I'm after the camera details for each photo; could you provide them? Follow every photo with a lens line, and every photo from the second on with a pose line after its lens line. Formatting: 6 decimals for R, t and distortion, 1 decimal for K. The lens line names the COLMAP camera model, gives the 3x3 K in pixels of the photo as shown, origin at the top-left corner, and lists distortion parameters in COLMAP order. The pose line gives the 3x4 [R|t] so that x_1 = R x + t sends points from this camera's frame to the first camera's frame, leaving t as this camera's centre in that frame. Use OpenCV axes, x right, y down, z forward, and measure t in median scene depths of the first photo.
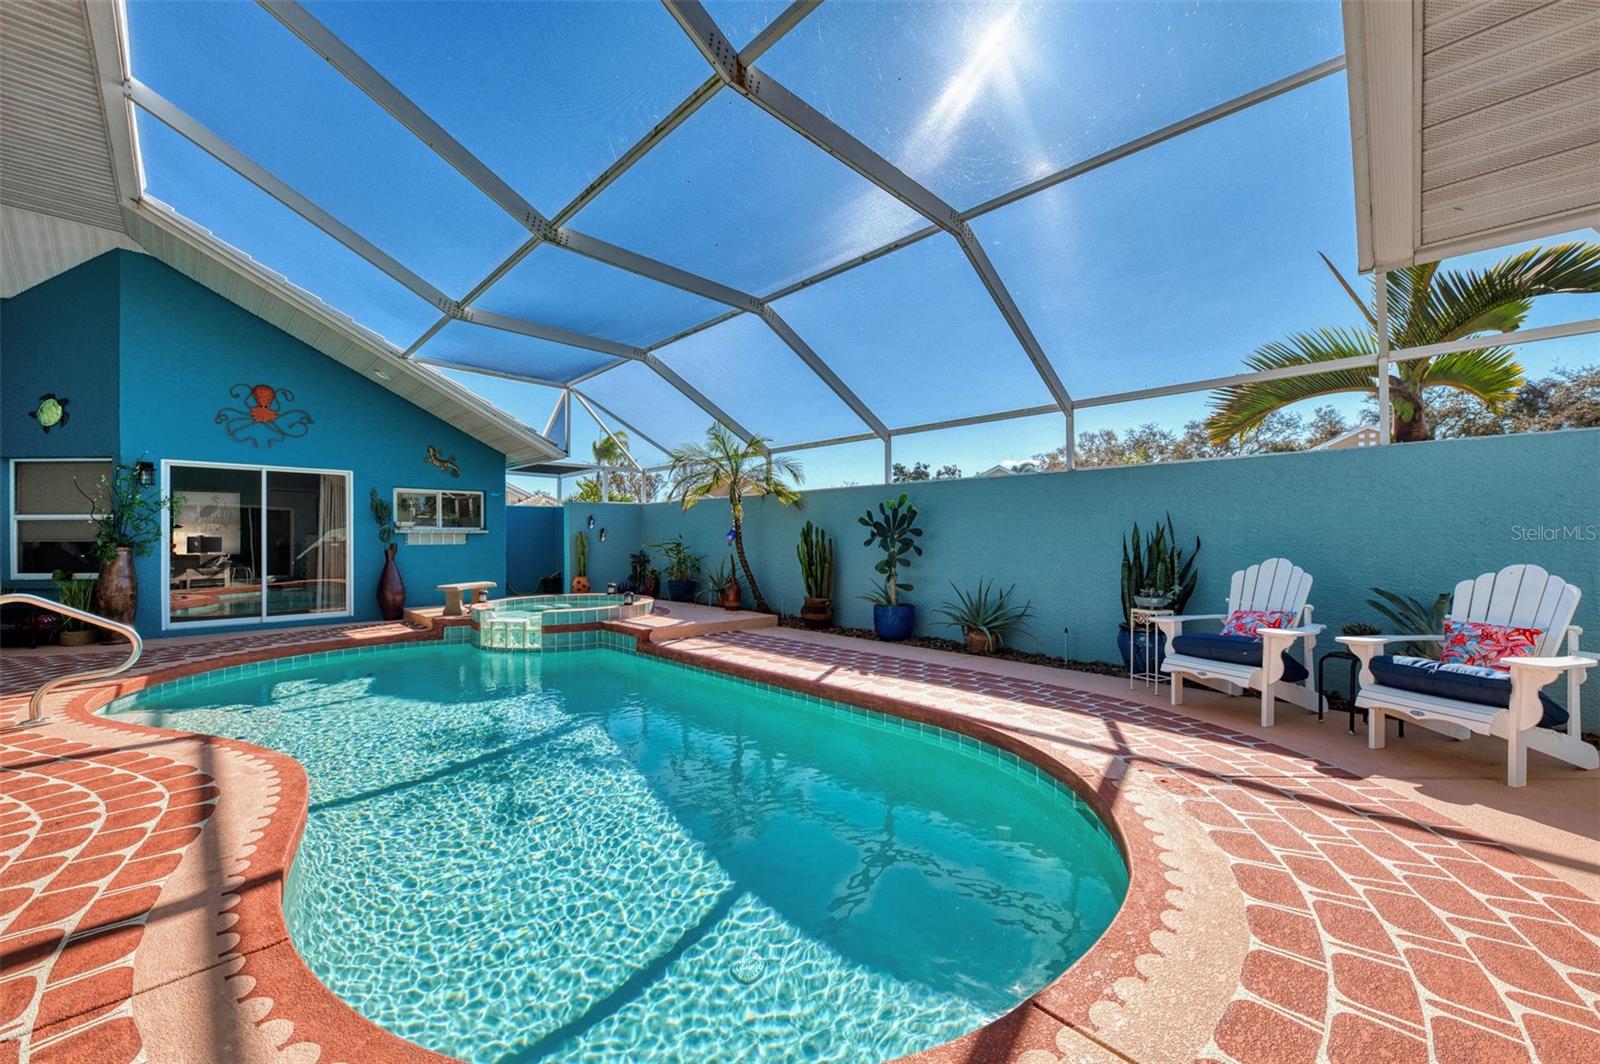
lens RADIAL K [[607.3, 0, 800.0], [0, 607.3, 532.0], [0, 0, 1]] dist [0.000524, -0.002054]
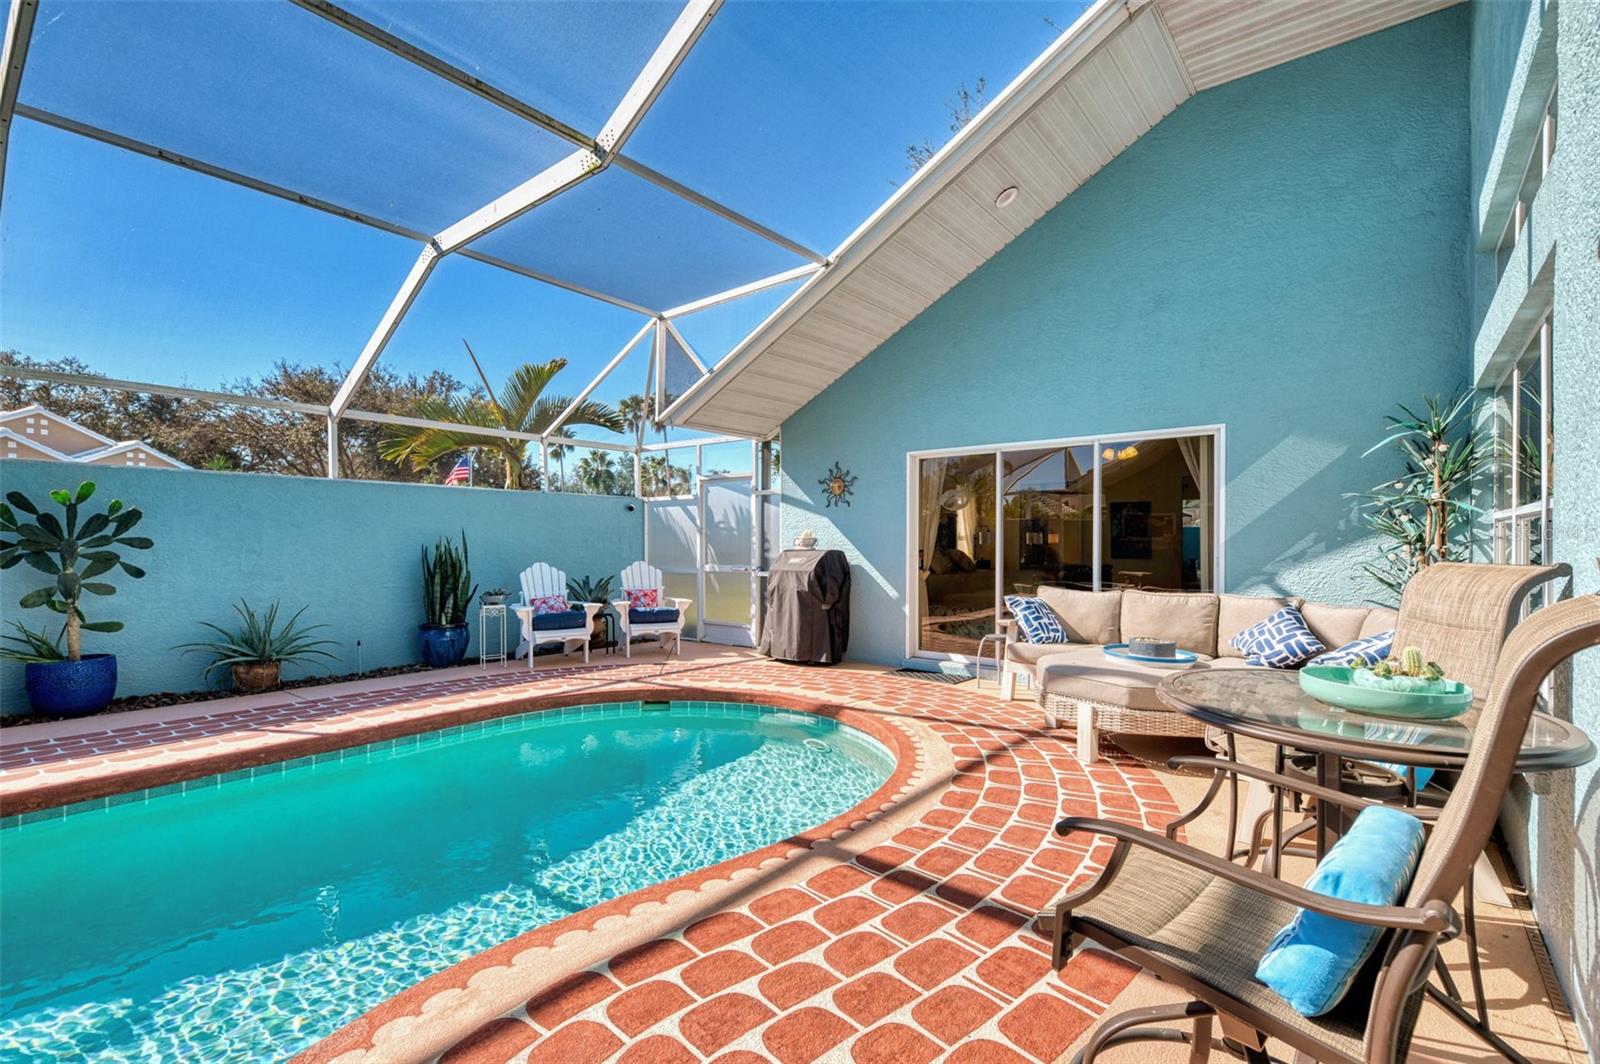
lens RADIAL K [[719.8, 0, 800.7], [0, 719.8, 543.0], [0, 0, 1]] dist [0.010653, -0.000069]
pose [[-0.104144, 0.001324, 0.994561, -1.298587], [-0.009106, 0.999956, -0.002285, -0.008452], [-0.994521, -0.009295, -0.104128, 0.641019]]
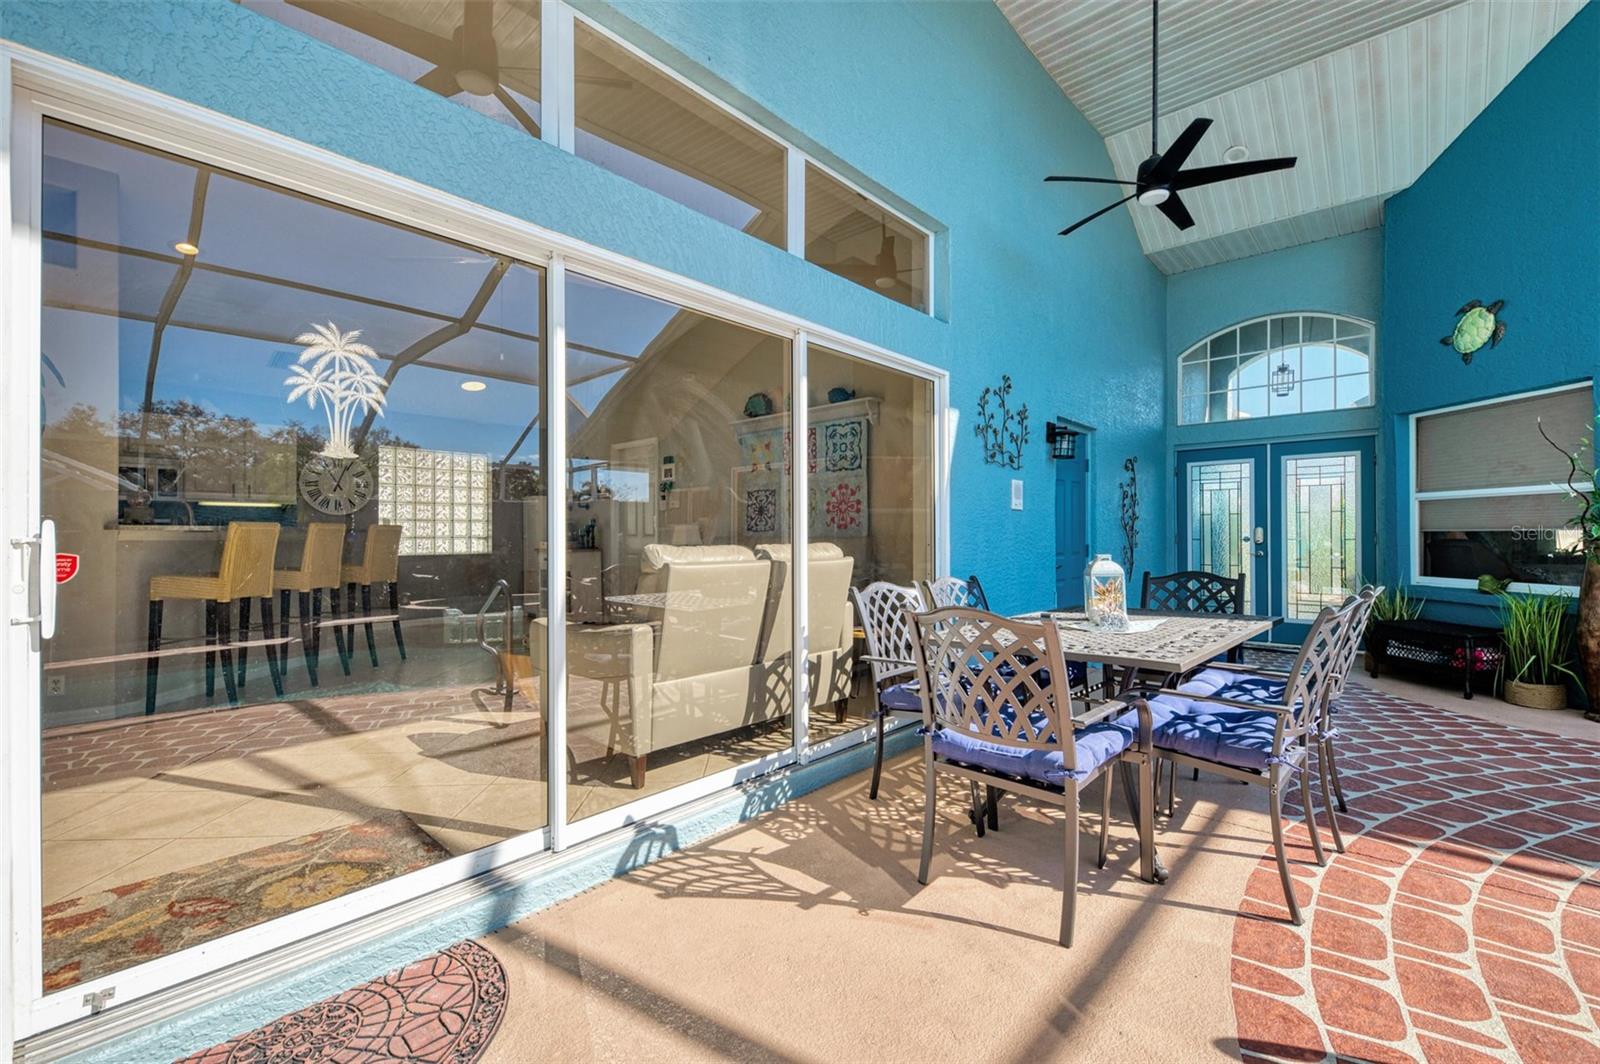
lens RADIAL K [[670.1, 0, 799.4], [0, 670.1, 536.8], [0, 0, 1]] dist [0.012380, -0.004728]
pose [[0.037766, 0.009278, -0.999244, -1.055601], [0.009153, 0.999912, 0.009630, 0.016783], [0.999245, -0.009509, 0.037678, 0.491351]]
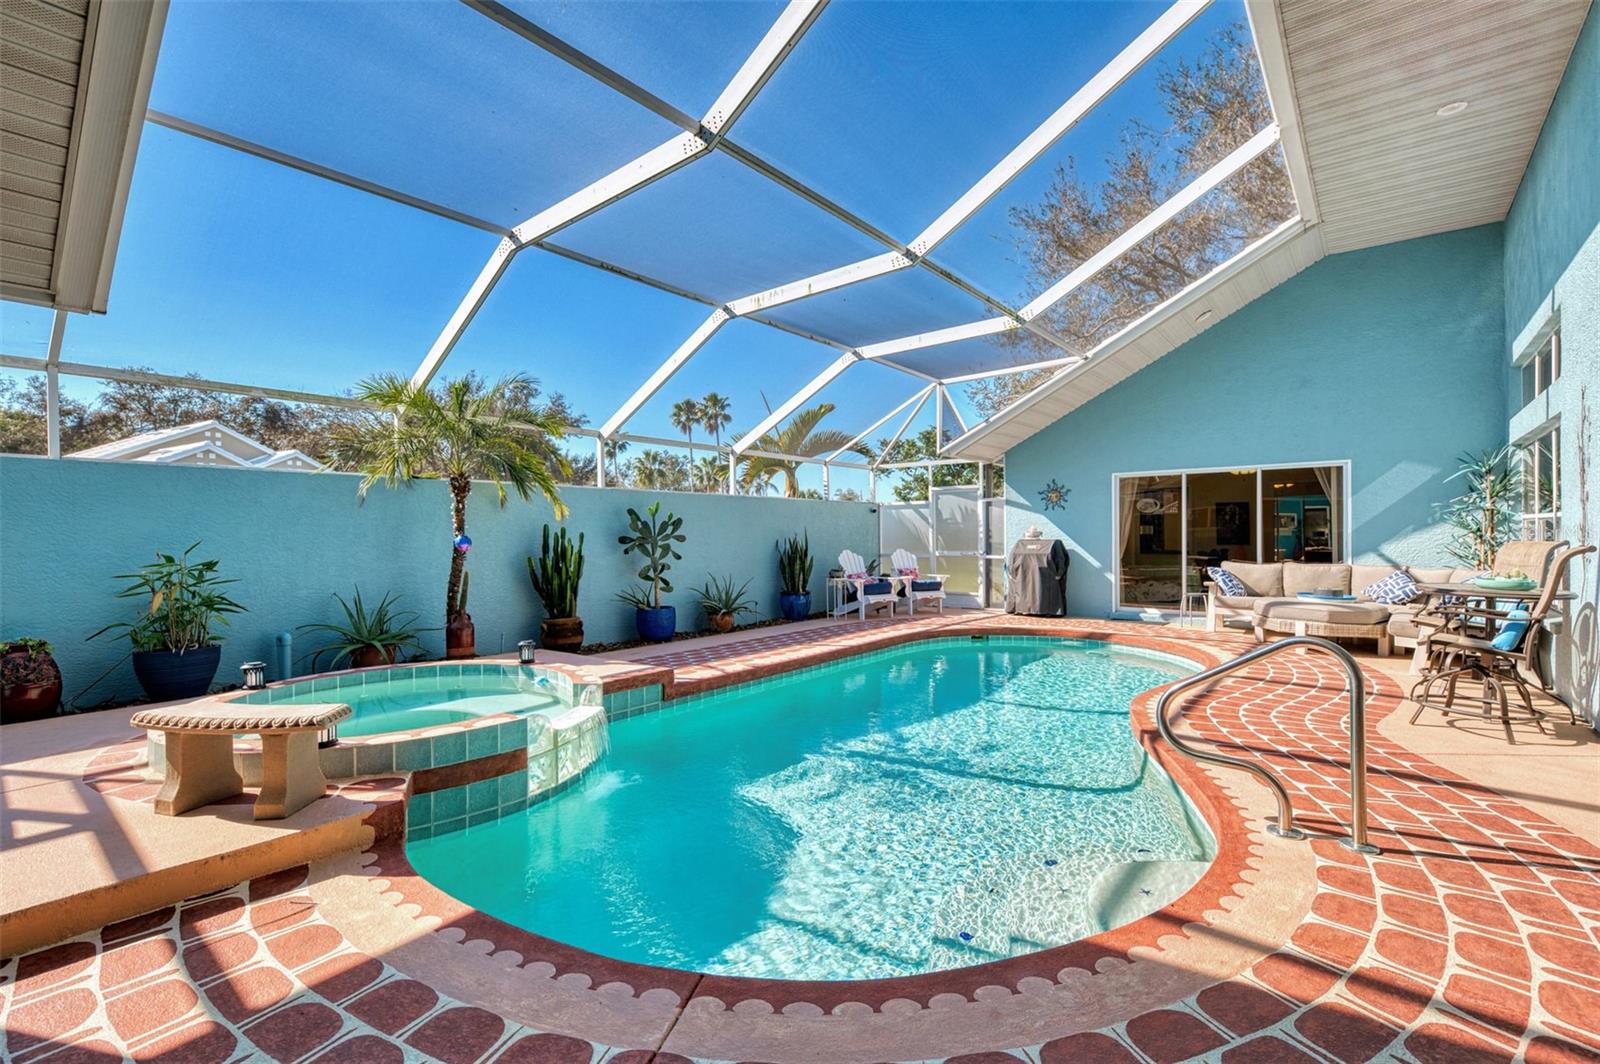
lens RADIAL K [[700.4, 0, 800.0], [0, 700.4, 532.0], [0, 0, 1]] dist [0.010021, -0.000757]
pose [[-0.095768, 0.005719, 0.995387, -2.082485], [-0.000789, 0.999983, -0.005822, -0.007853], [-0.995403, -0.001342, -0.095762, 1.682375]]
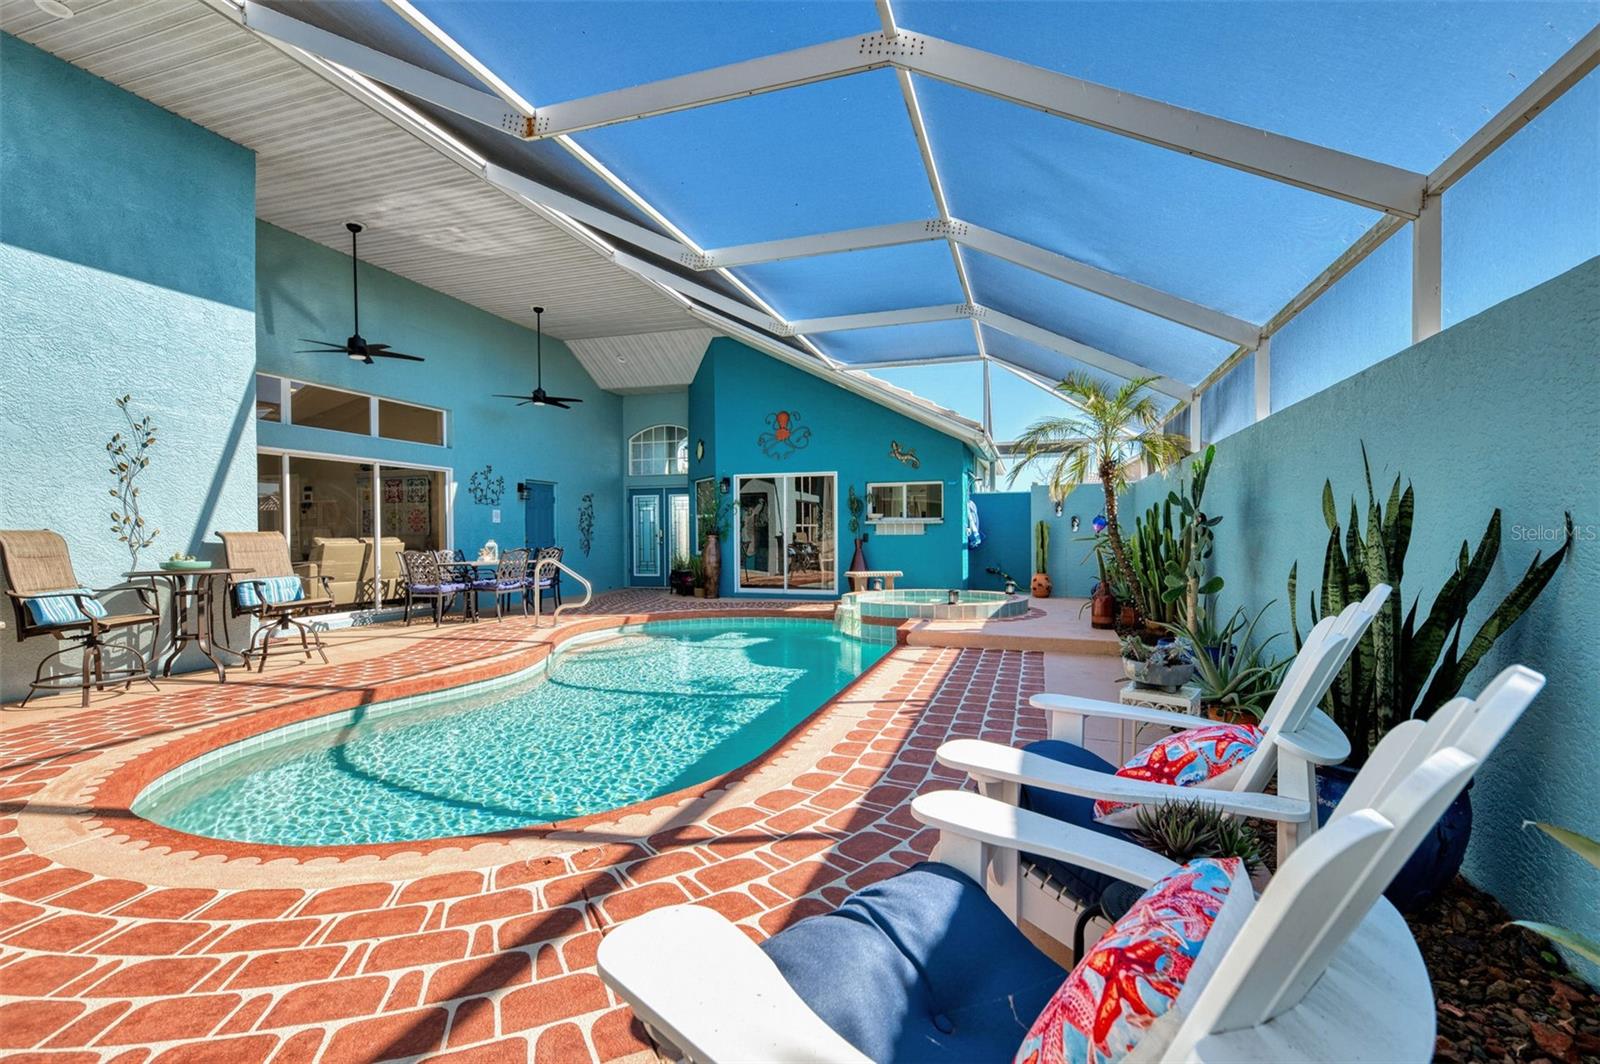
lens RADIAL K [[737.2, 0, 797.2], [0, 737.2, 540.6], [0, 0, 1]] dist [0.027859, -0.008134]
pose [[0.445196, 0.012050, -0.895352, 1.191413], [0.011076, 0.999759, 0.018963, 0.011520], [0.895365, -0.018359, 0.444955, 0.690698]]
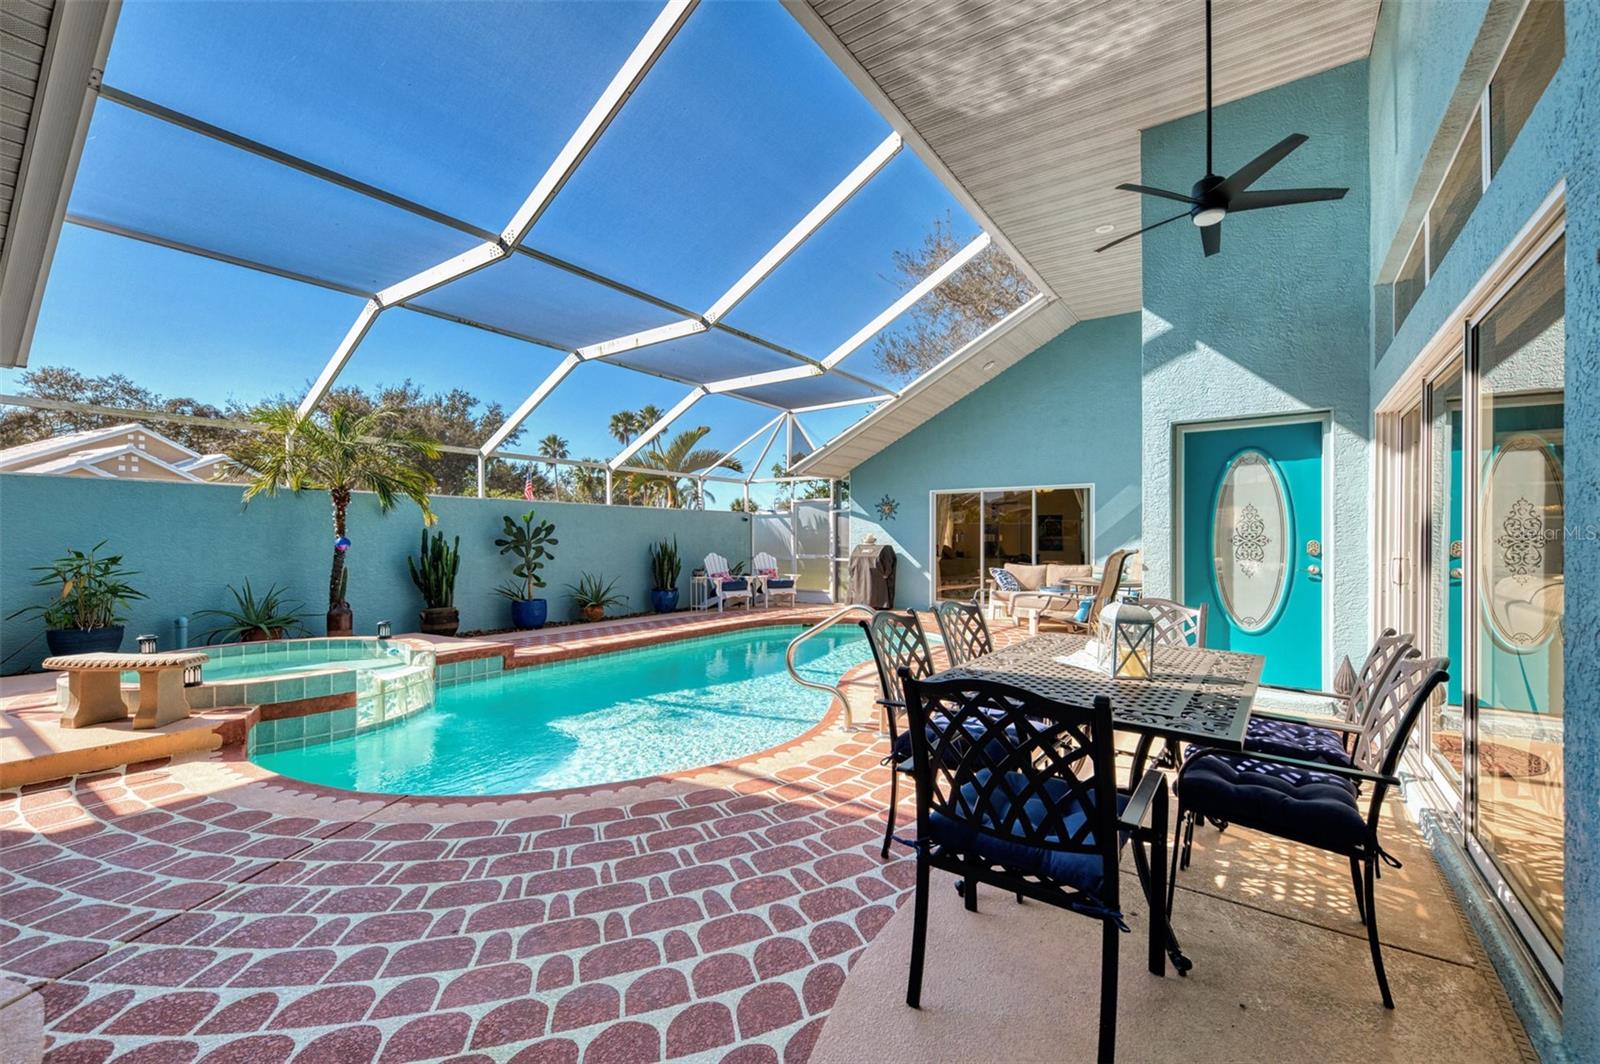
lens RADIAL K [[670.1, 0, 799.4], [0, 670.1, 536.8], [0, 0, 1]] dist [0.012380, -0.004728]
pose [[-0.174504, 0.007051, 0.984631, -2.497542], [-0.007167, 0.999939, -0.008431, -0.003419], [-0.984630, -0.008528, -0.174443, 1.351614]]
